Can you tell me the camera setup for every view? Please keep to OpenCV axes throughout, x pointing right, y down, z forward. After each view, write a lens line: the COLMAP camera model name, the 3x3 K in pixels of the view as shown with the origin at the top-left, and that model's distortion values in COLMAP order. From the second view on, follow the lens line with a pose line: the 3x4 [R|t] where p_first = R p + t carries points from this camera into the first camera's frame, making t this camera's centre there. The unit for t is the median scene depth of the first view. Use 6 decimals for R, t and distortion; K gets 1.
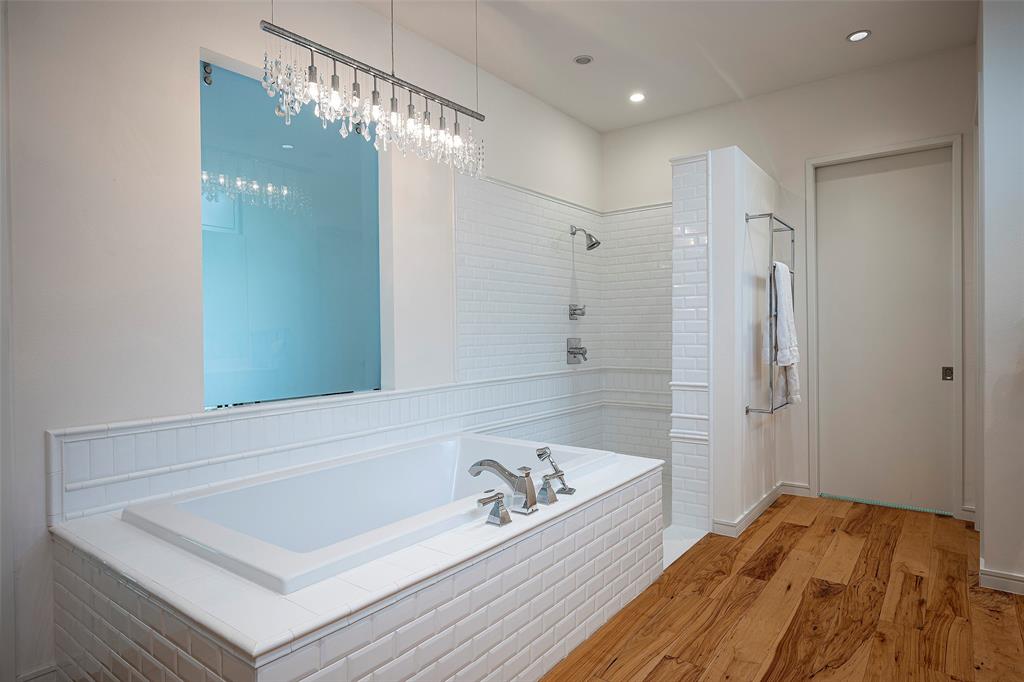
lens RADIAL K [[569.8, 0, 512.7], [0, 569.8, 338.4], [0, 0, 1]] dist [-0.001878, 0.000355]
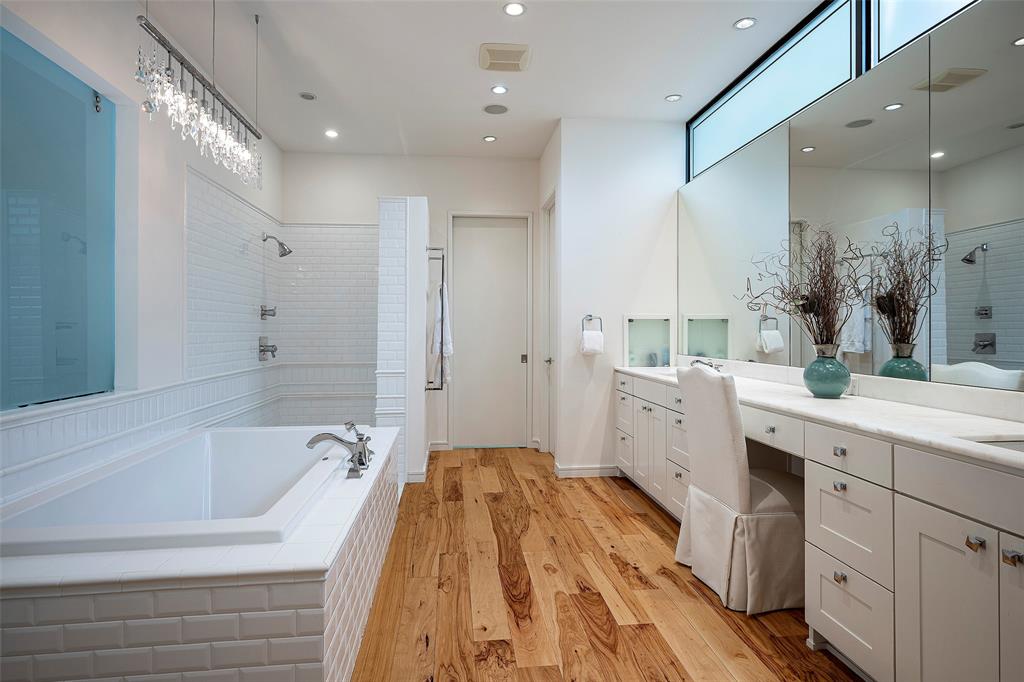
lens RADIAL K [[543.9, 0, 505.4], [0, 543.9, 332.8], [0, 0, 1]] dist [0.000554, -0.000049]
pose [[0.719172, 0.005580, 0.694810, -0.393342], [0.003073, 0.999932, -0.011210, 0.007174], [-0.694825, 0.010197, 0.719106, -0.079819]]
